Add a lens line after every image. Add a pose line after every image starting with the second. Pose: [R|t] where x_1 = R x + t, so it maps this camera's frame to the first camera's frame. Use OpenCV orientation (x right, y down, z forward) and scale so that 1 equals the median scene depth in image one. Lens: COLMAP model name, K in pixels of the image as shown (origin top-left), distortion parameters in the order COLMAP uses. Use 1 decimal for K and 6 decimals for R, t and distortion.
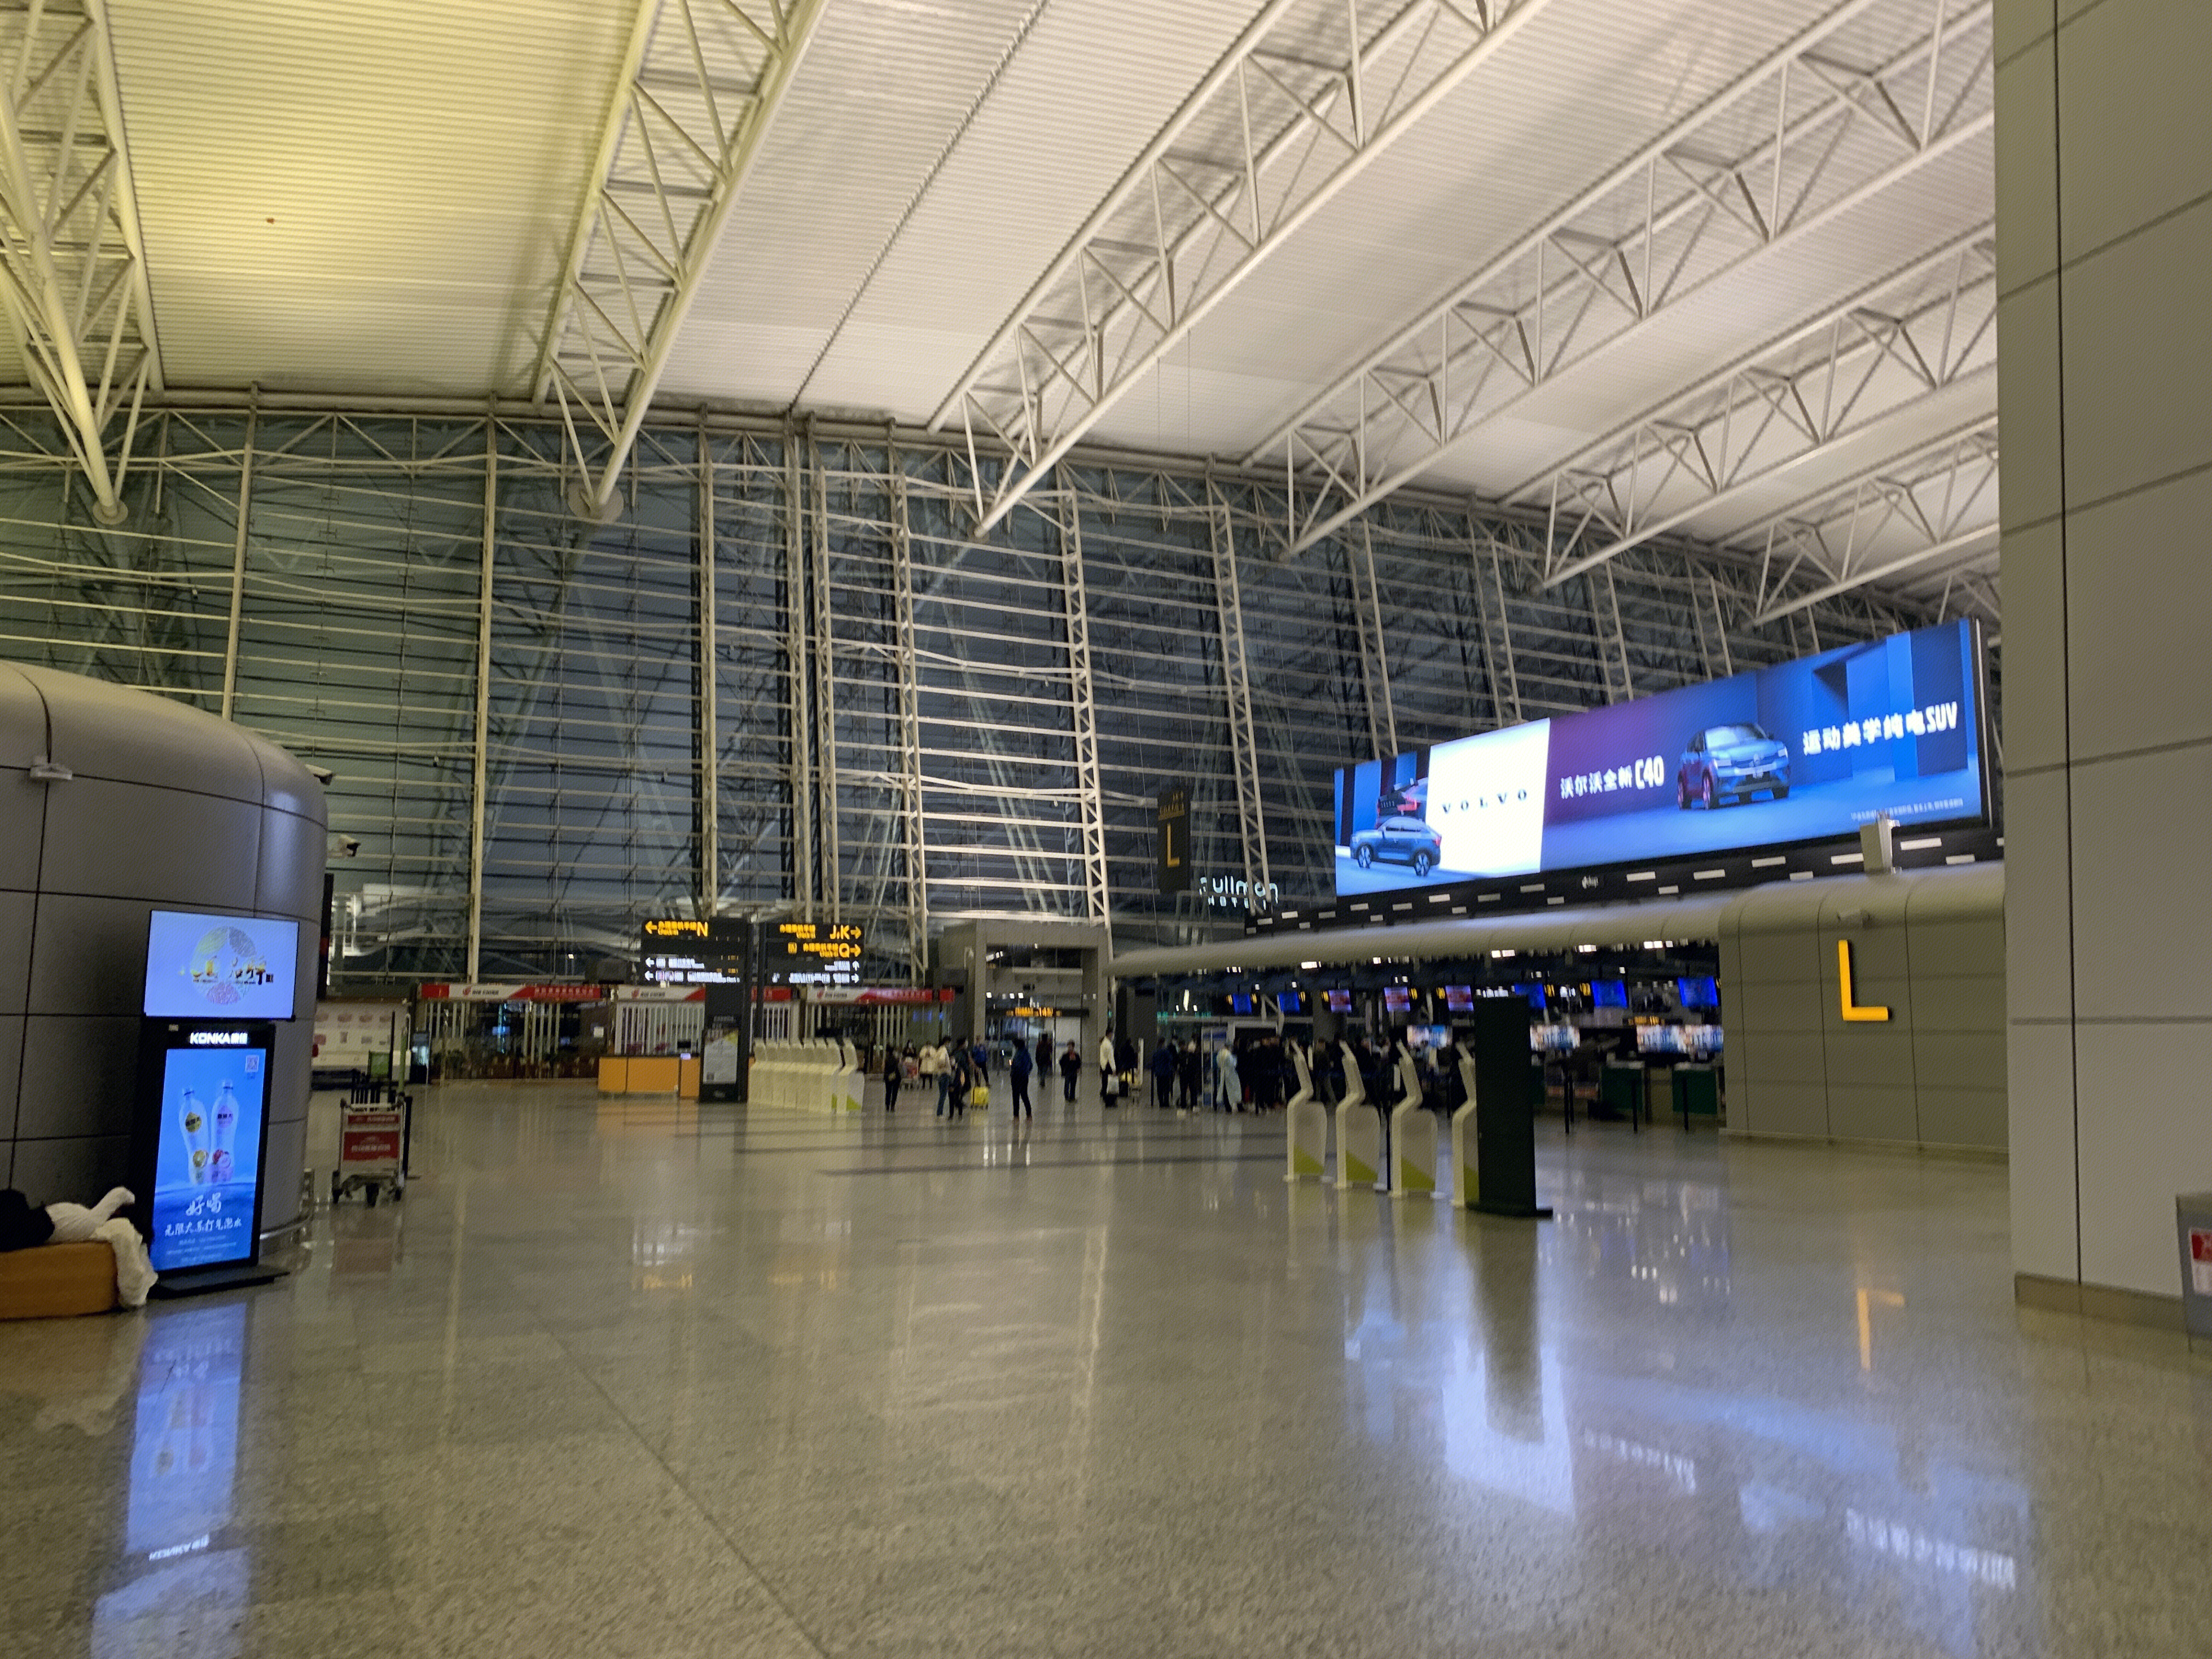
lens RADIAL K [[1634.7, 0, 1106.0], [0, 1634.7, 829.5], [0, 0, 1]] dist [0.001840, -0.000116]
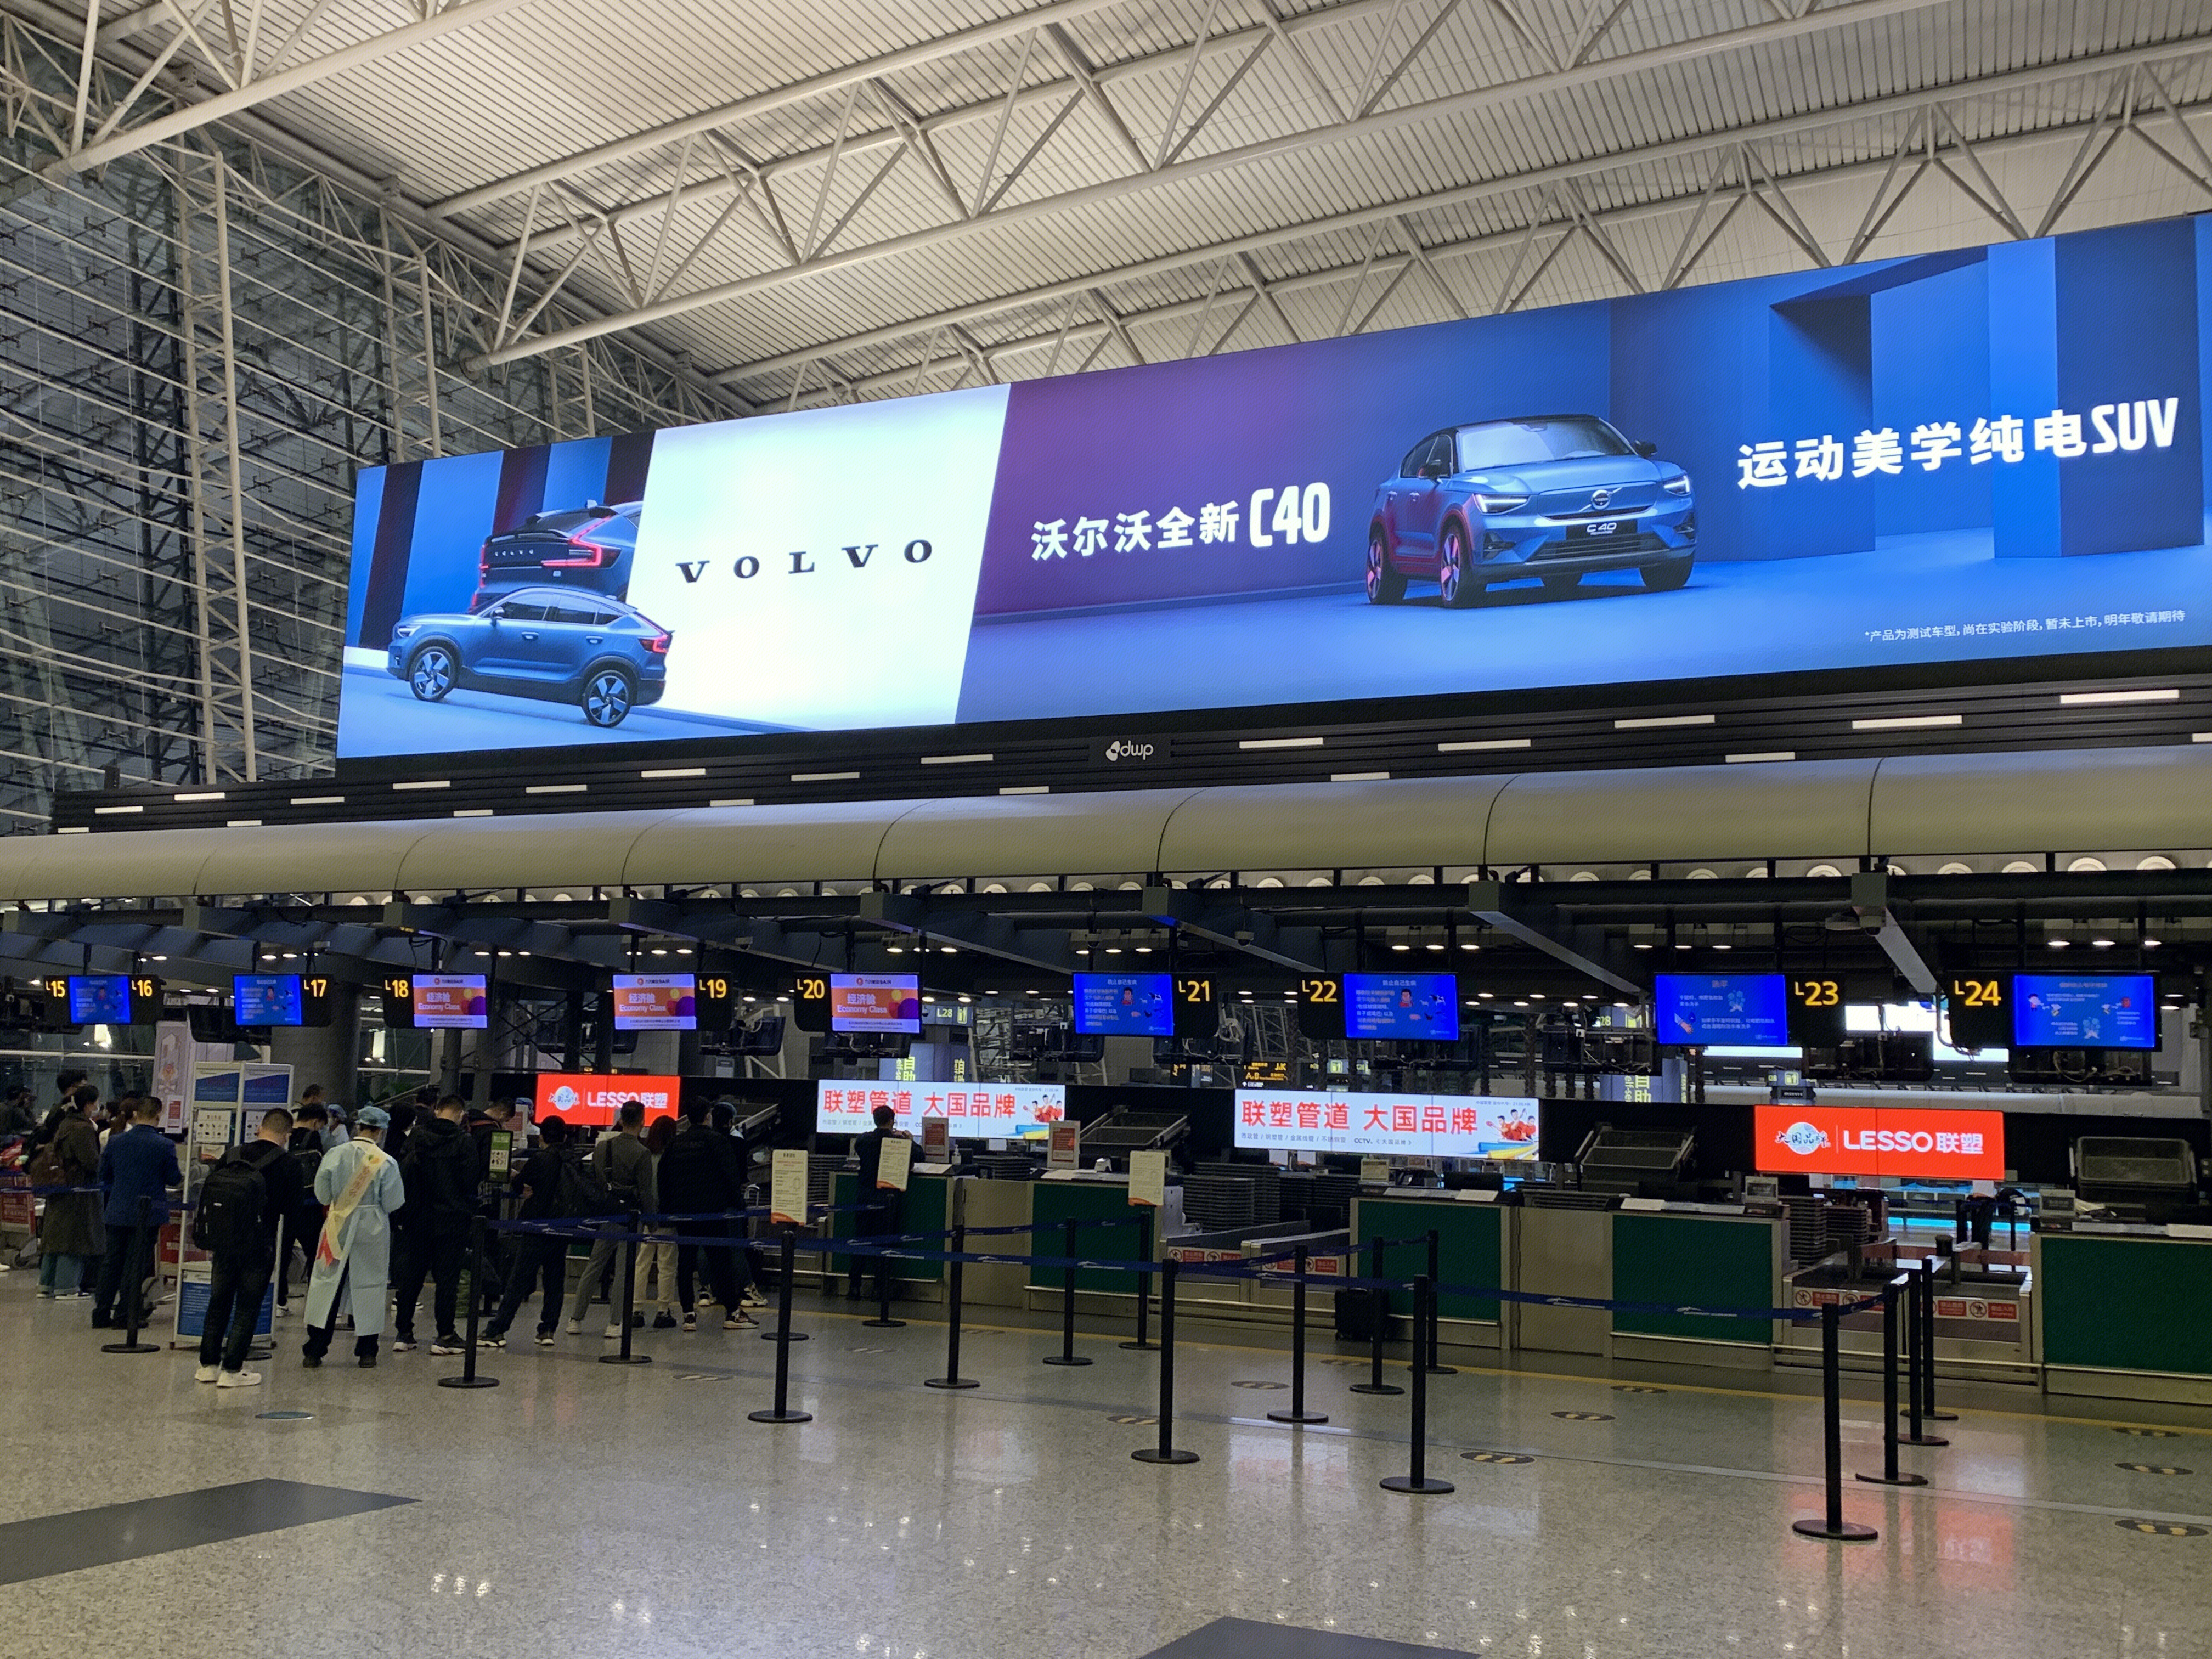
lens RADIAL K [[2118.5, 0, 1106.9], [0, 2118.5, 883.8], [0, 0, 1]] dist [0.010071, -0.031224]
pose [[0.783508, 0.089968, 0.614834, -0.048792], [-0.104453, 0.994452, -0.012409, 0.070592], [-0.612540, -0.054499, 0.788559, 0.516026]]
